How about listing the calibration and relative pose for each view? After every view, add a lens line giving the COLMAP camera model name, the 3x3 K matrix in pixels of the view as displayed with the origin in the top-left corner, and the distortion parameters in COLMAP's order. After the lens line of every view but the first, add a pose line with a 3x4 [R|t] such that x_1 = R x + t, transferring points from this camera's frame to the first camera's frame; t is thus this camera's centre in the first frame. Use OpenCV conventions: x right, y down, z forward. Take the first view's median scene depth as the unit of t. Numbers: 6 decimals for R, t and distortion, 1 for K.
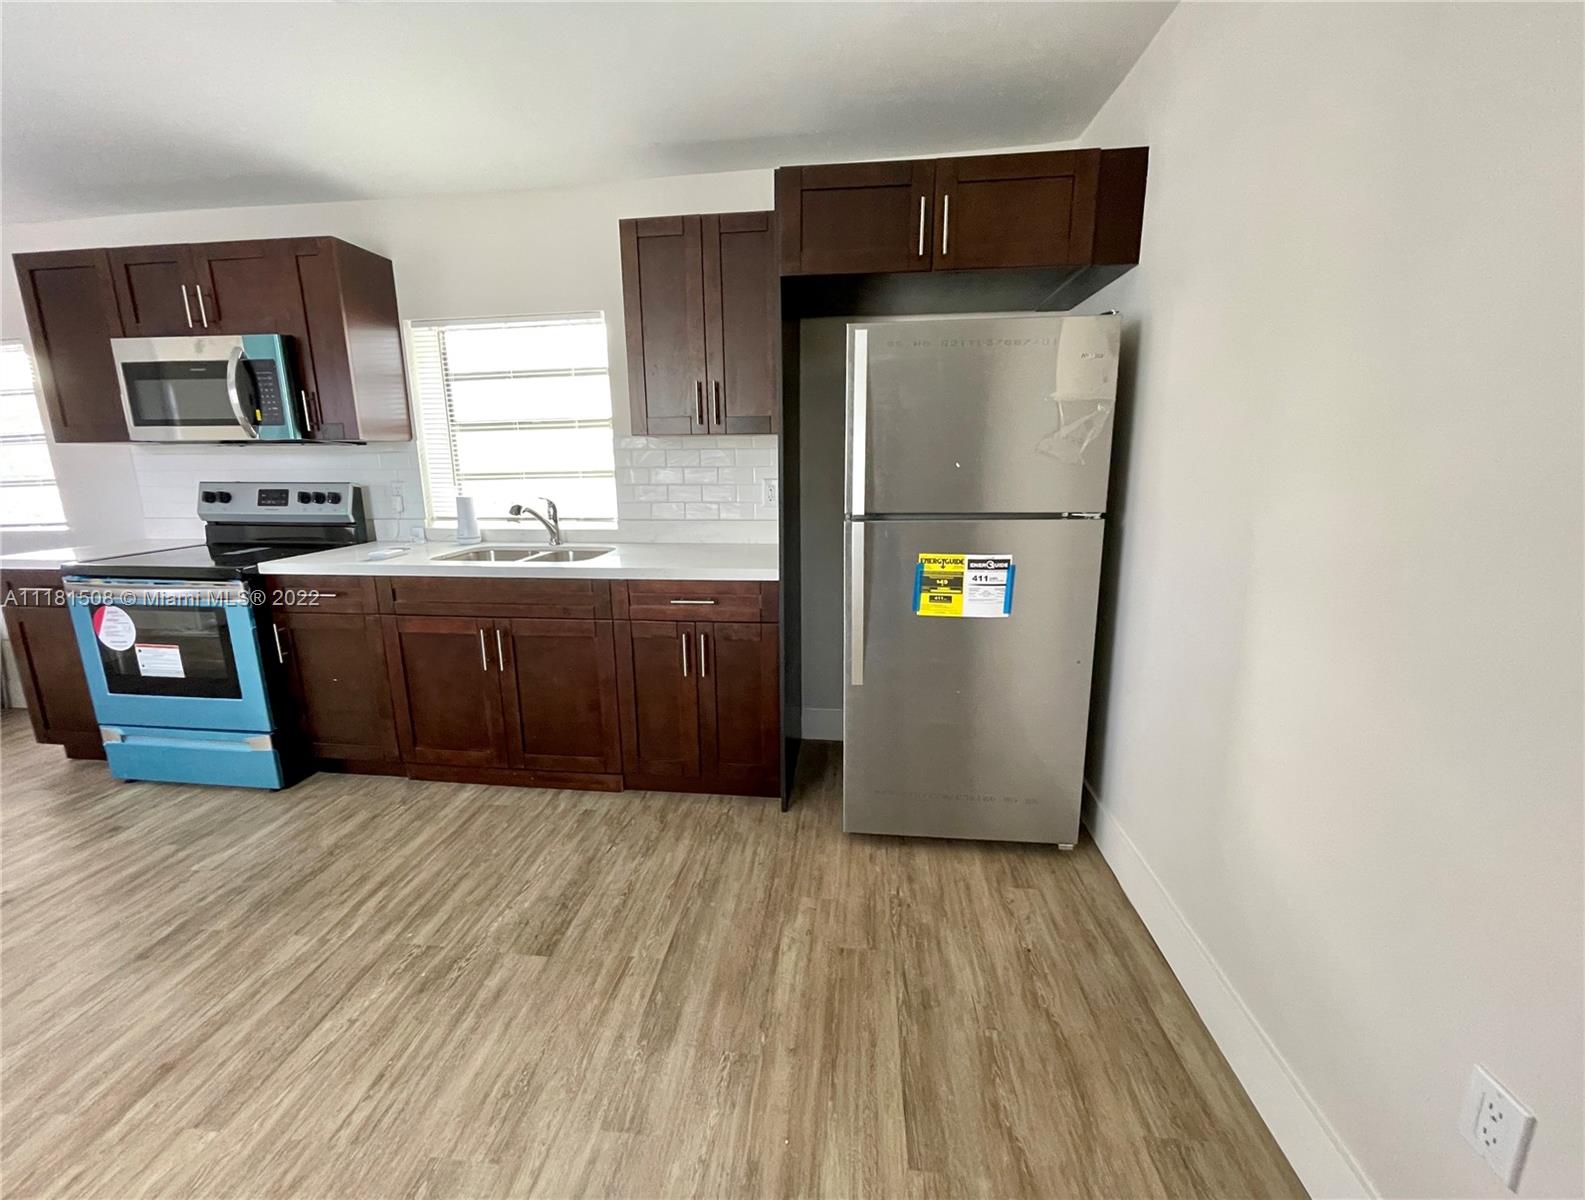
lens RADIAL K [[651.5, 0, 786.6], [0, 651.5, 597.6], [0, 0, 1]] dist [-0.000171, 0.000042]
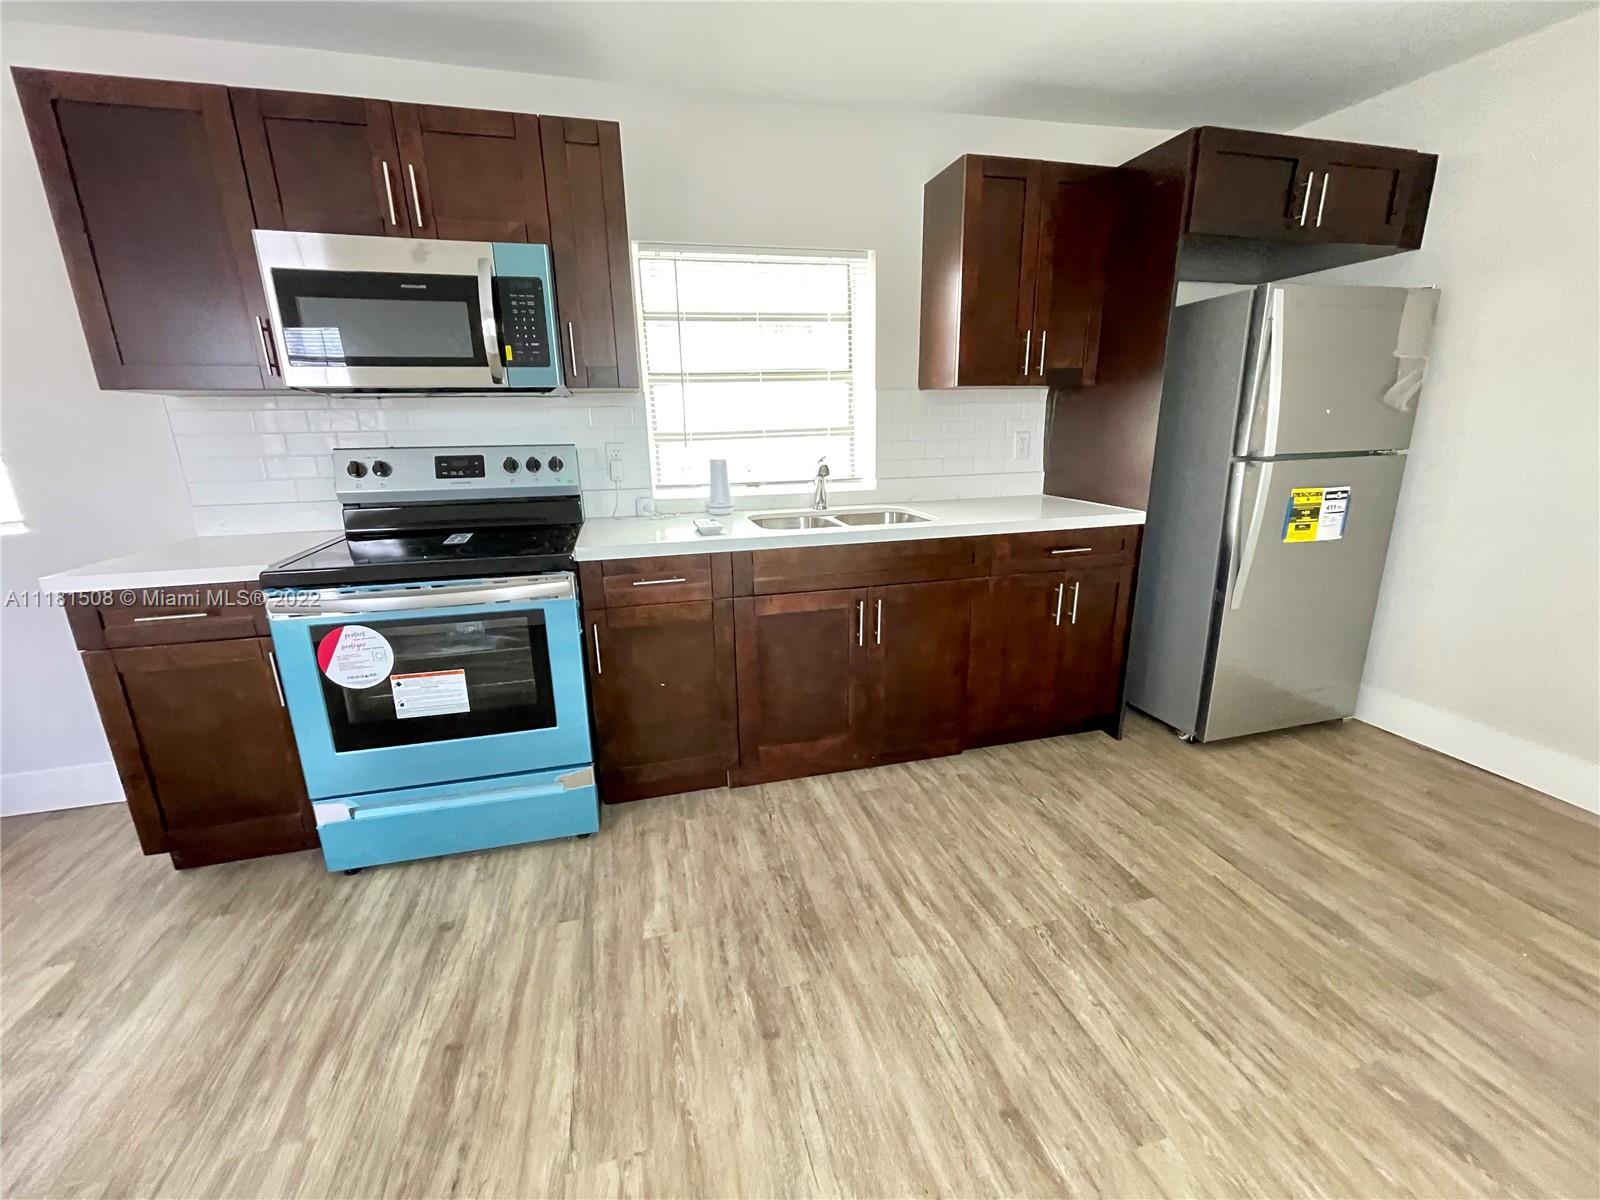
lens RADIAL K [[648.1, 0, 800.0], [0, 648.1, 600.0], [0, 0, 1]] dist [-0.001492, 0.000215]
pose [[0.929226, -0.103750, 0.354649, -0.840109], [0.087685, 0.994271, 0.061120, -0.014729], [-0.358958, -0.025697, 0.933000, 0.188089]]
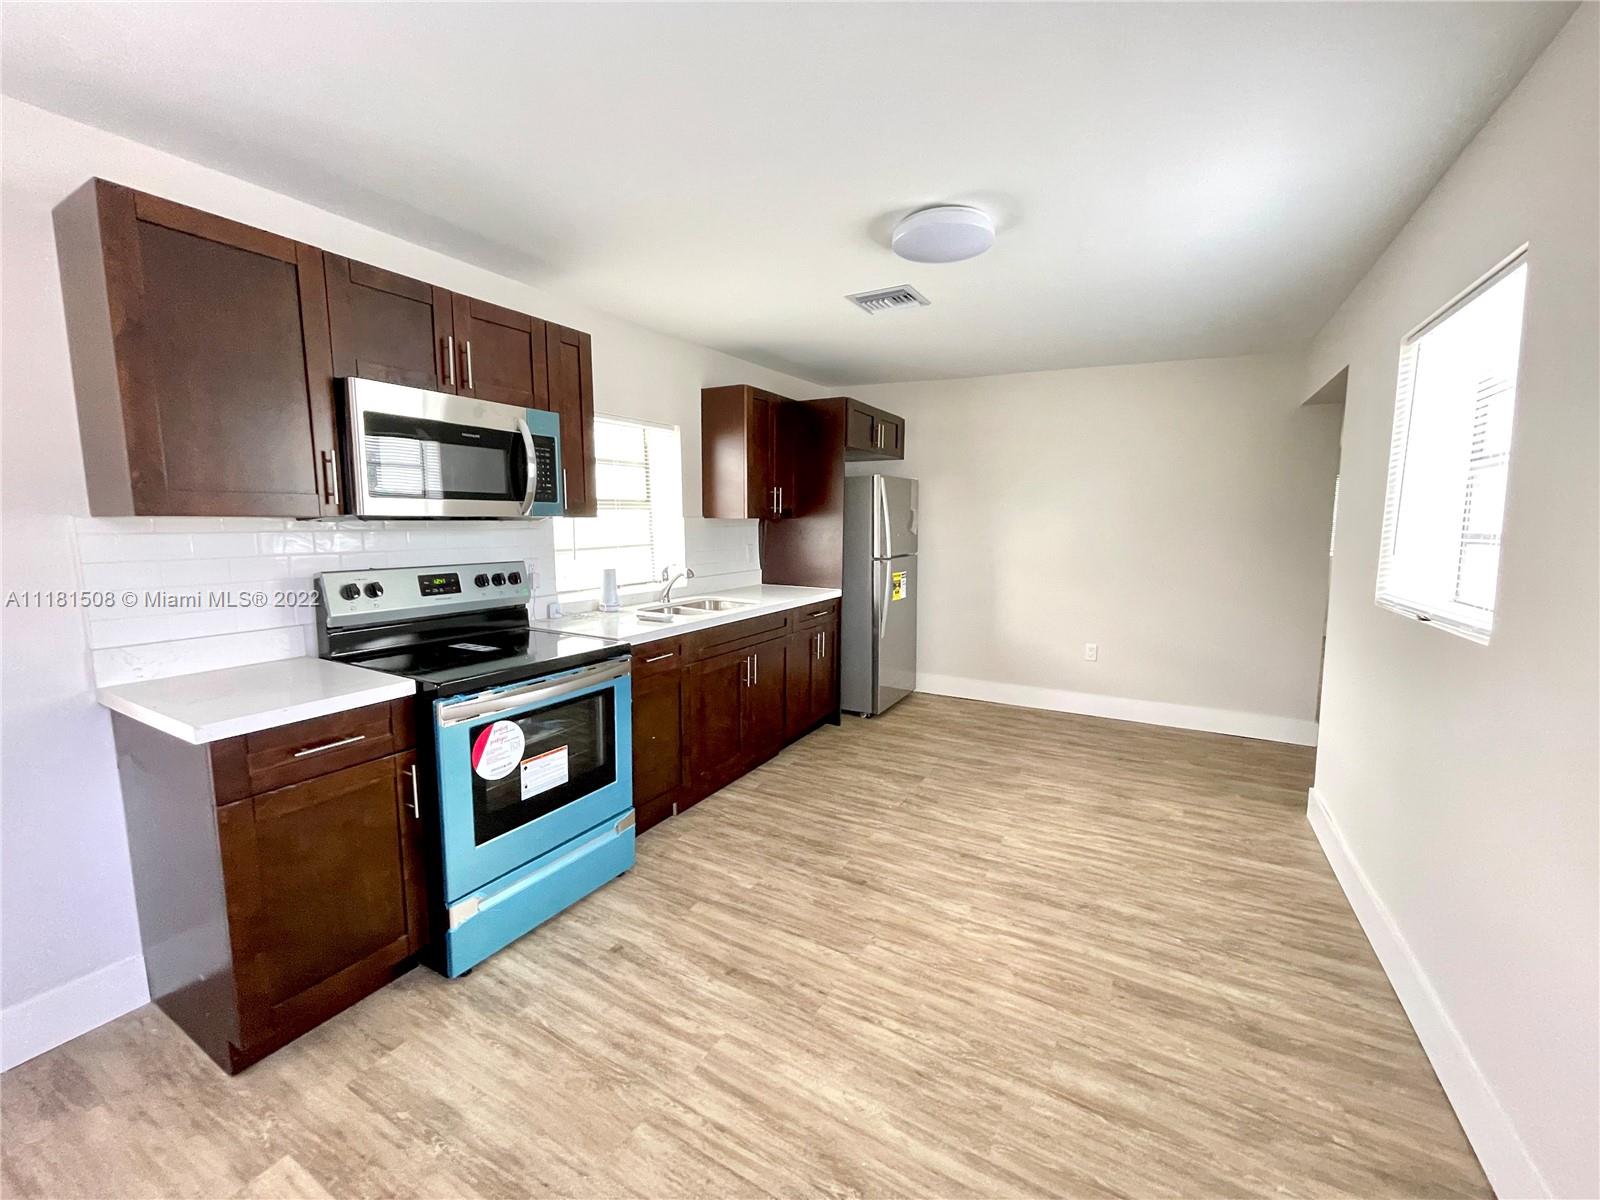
lens RADIAL K [[648.1, 0, 800.0], [0, 648.1, 600.0], [0, 0, 1]] dist [-0.001492, 0.000215]
pose [[0.384289, -0.106936, 0.916999, -1.616337], [0.189987, 0.981170, 0.034801, -0.091724], [-0.903453, 0.160844, 0.397369, 0.328764]]
